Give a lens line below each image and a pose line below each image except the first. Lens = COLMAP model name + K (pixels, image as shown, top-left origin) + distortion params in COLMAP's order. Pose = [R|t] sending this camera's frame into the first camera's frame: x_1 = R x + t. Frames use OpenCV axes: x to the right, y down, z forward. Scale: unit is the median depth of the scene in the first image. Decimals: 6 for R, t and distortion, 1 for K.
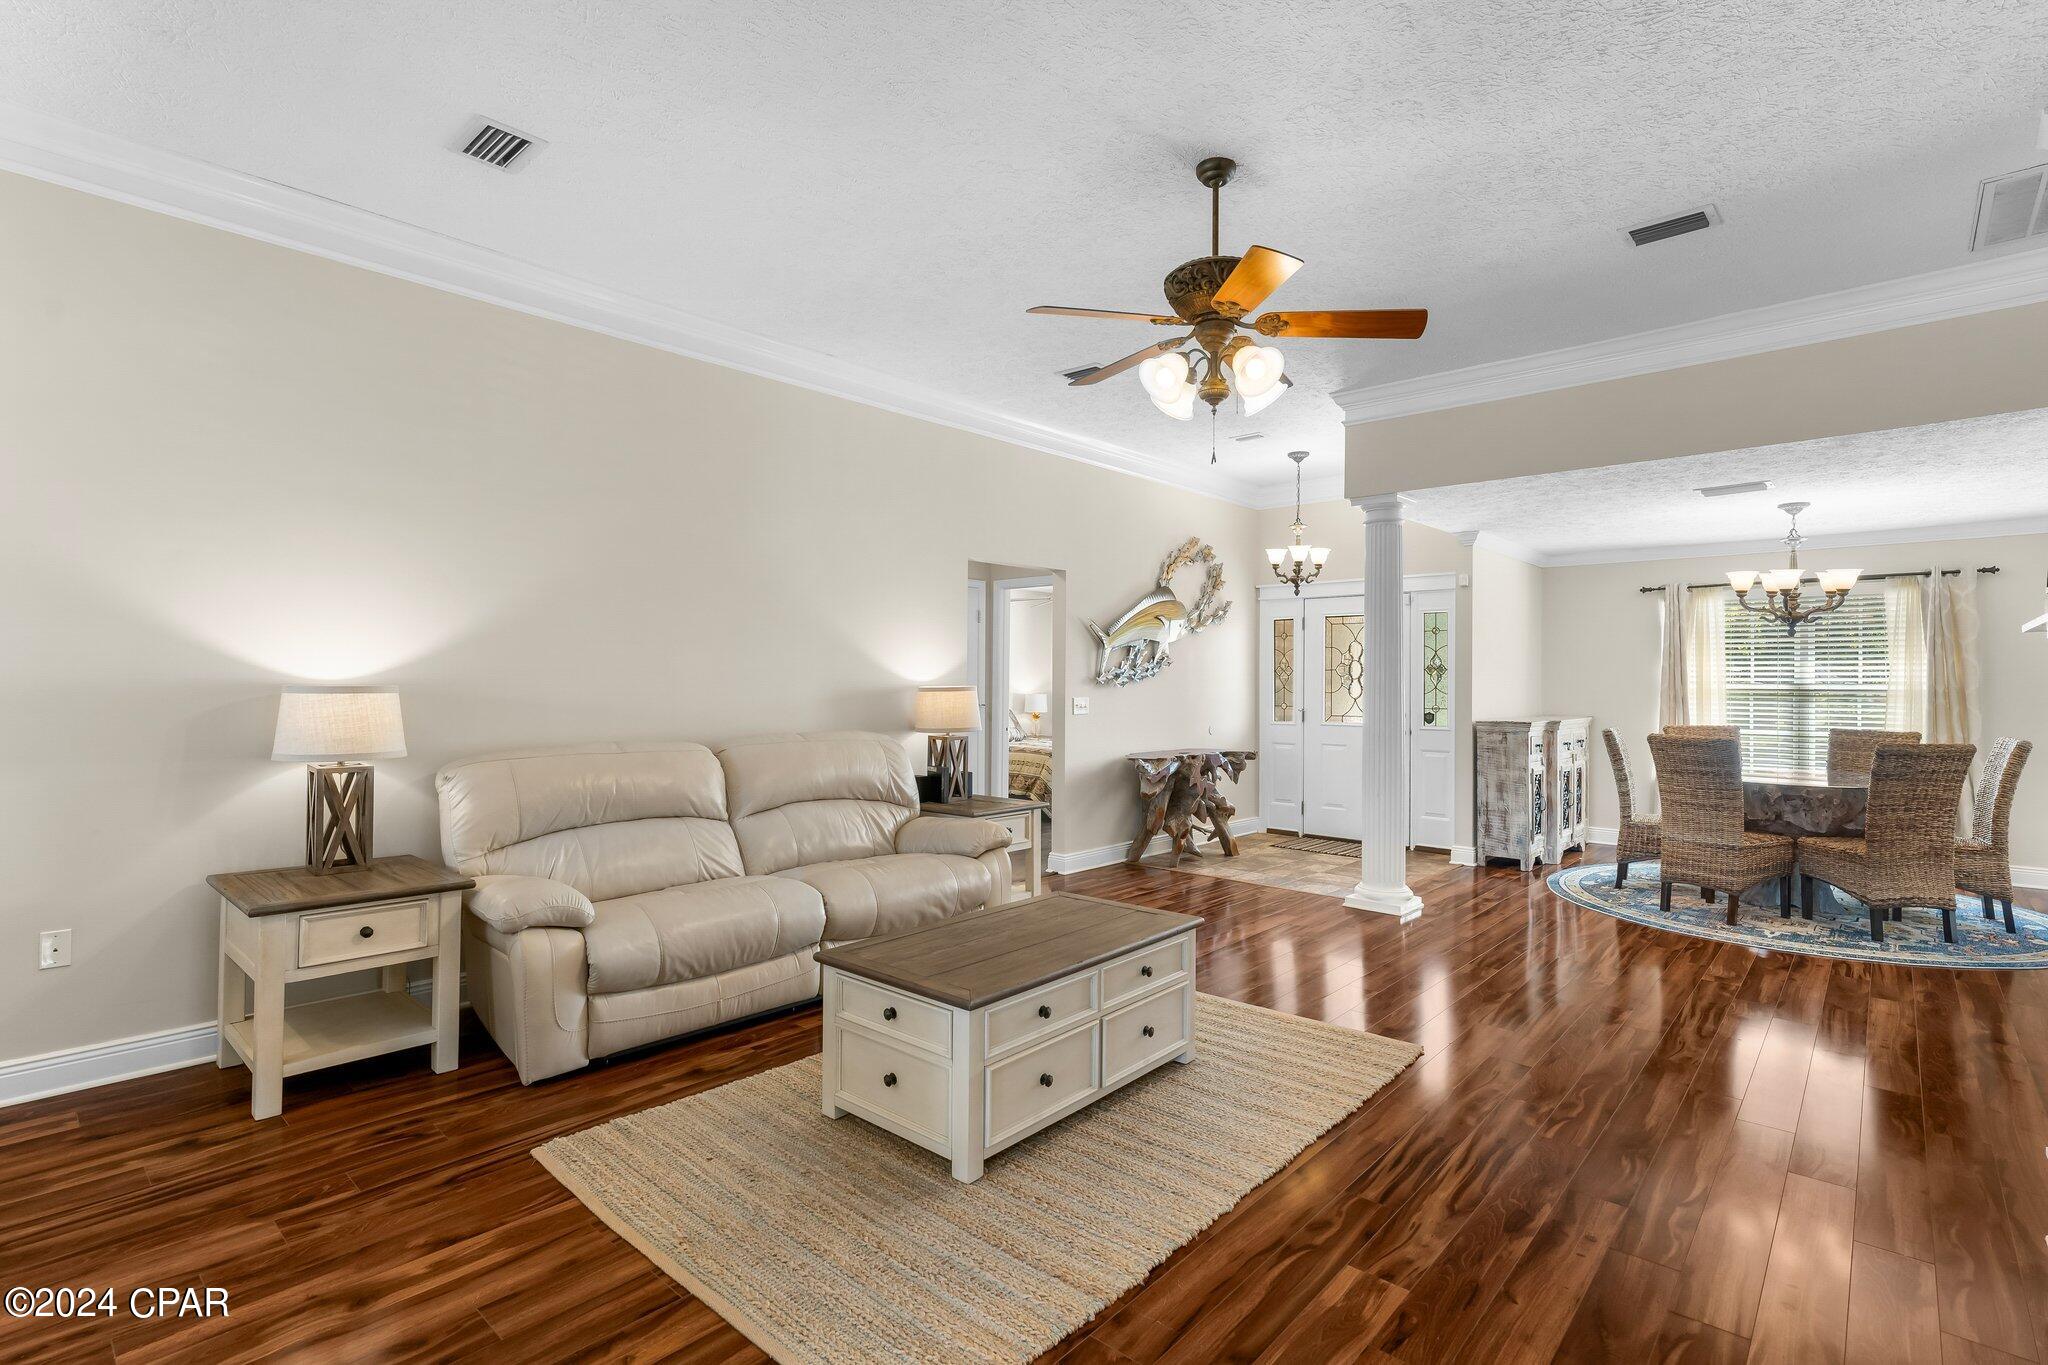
lens RADIAL K [[965.0, 0, 1024.0], [0, 965.0, 682.5], [0, 0, 1]] dist [0.001265, -0.000159]
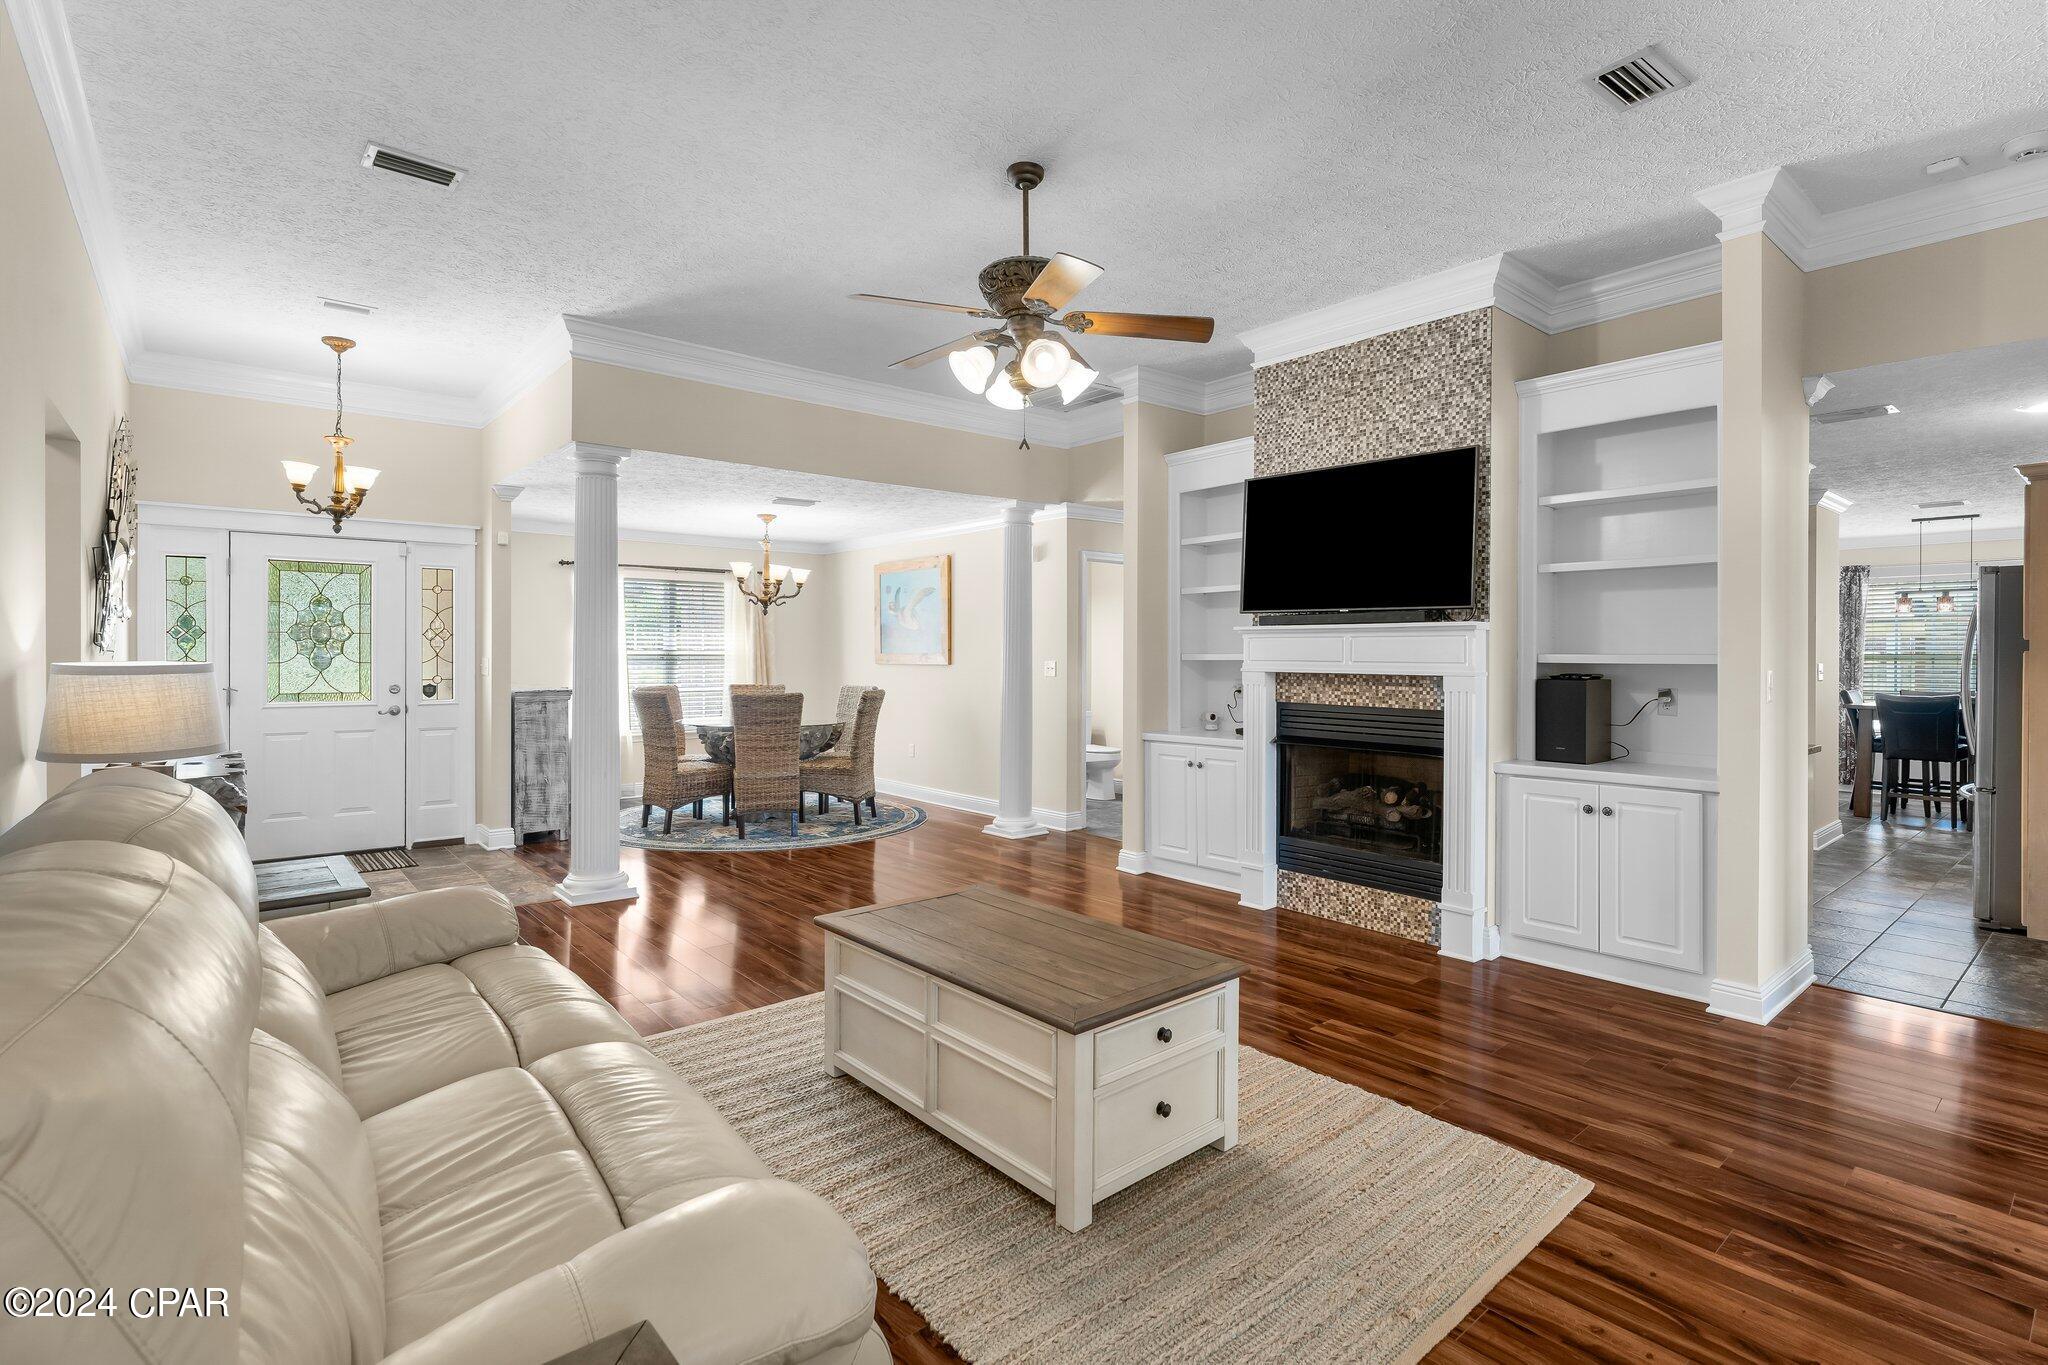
lens RADIAL K [[975.8, 0, 1026.0], [0, 975.8, 666.9], [0, 0, 1]] dist [-0.000352, -0.000240]
pose [[0.132063, -0.020587, 0.991028, -0.421155], [-0.003565, 0.999768, 0.021243, -0.005693], [-0.991235, -0.006338, 0.131959, 0.410306]]
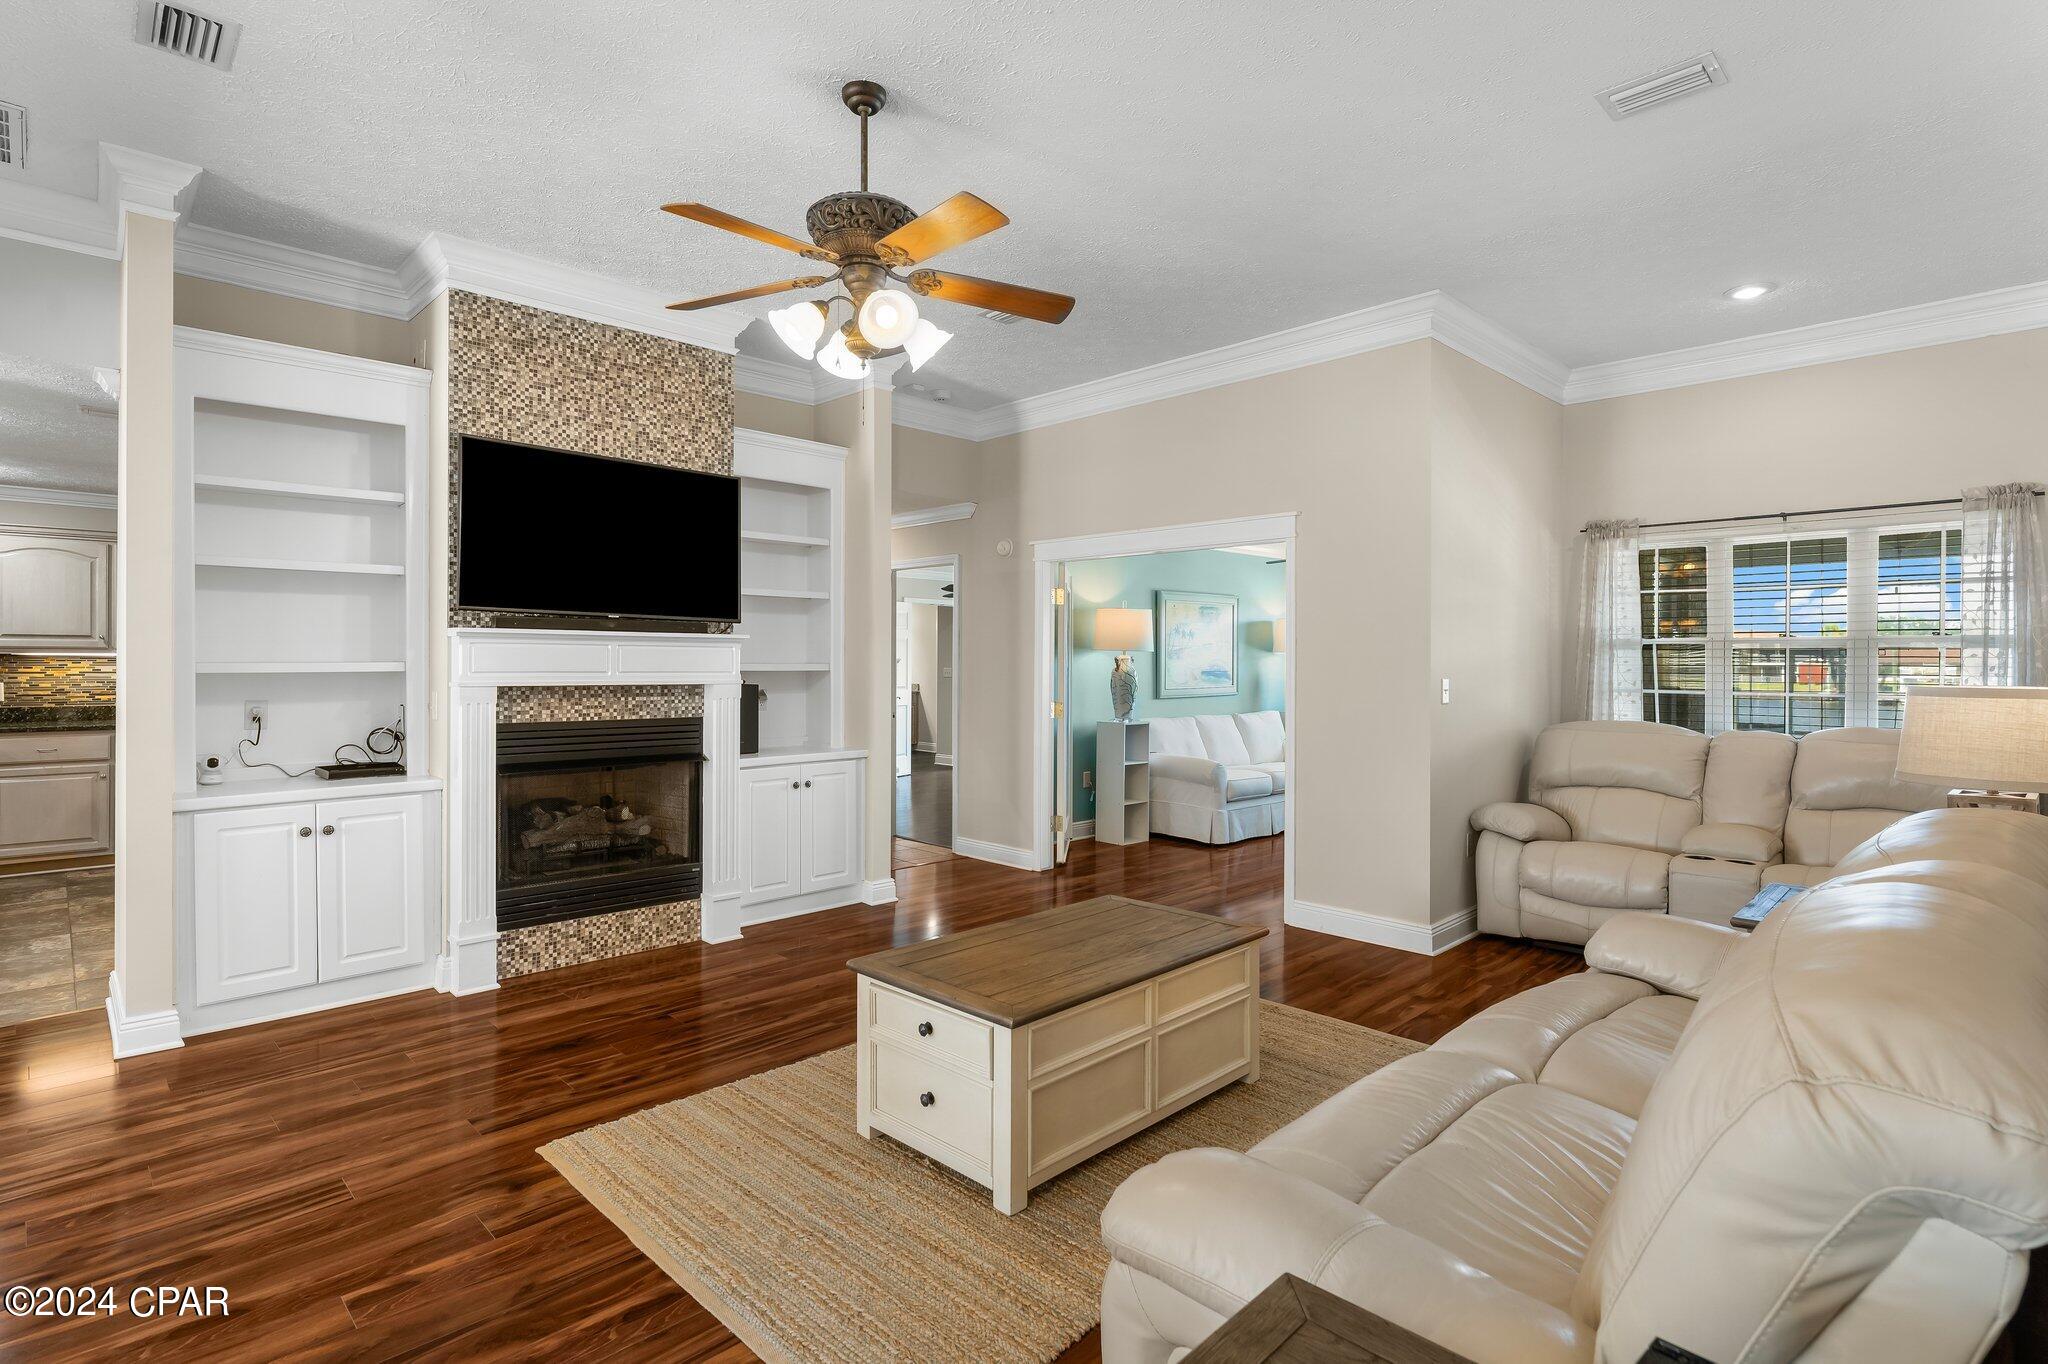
lens RADIAL K [[1001.3, 0, 1024.0], [0, 1001.3, 682.0], [0, 0, 1]] dist [-0.000128, 0.000382]
pose [[-0.998610, -0.010413, 0.051662, -0.001248], [-0.009597, 0.999826, 0.016016, -0.002128], [-0.051820, 0.015498, -0.998536, 0.920935]]
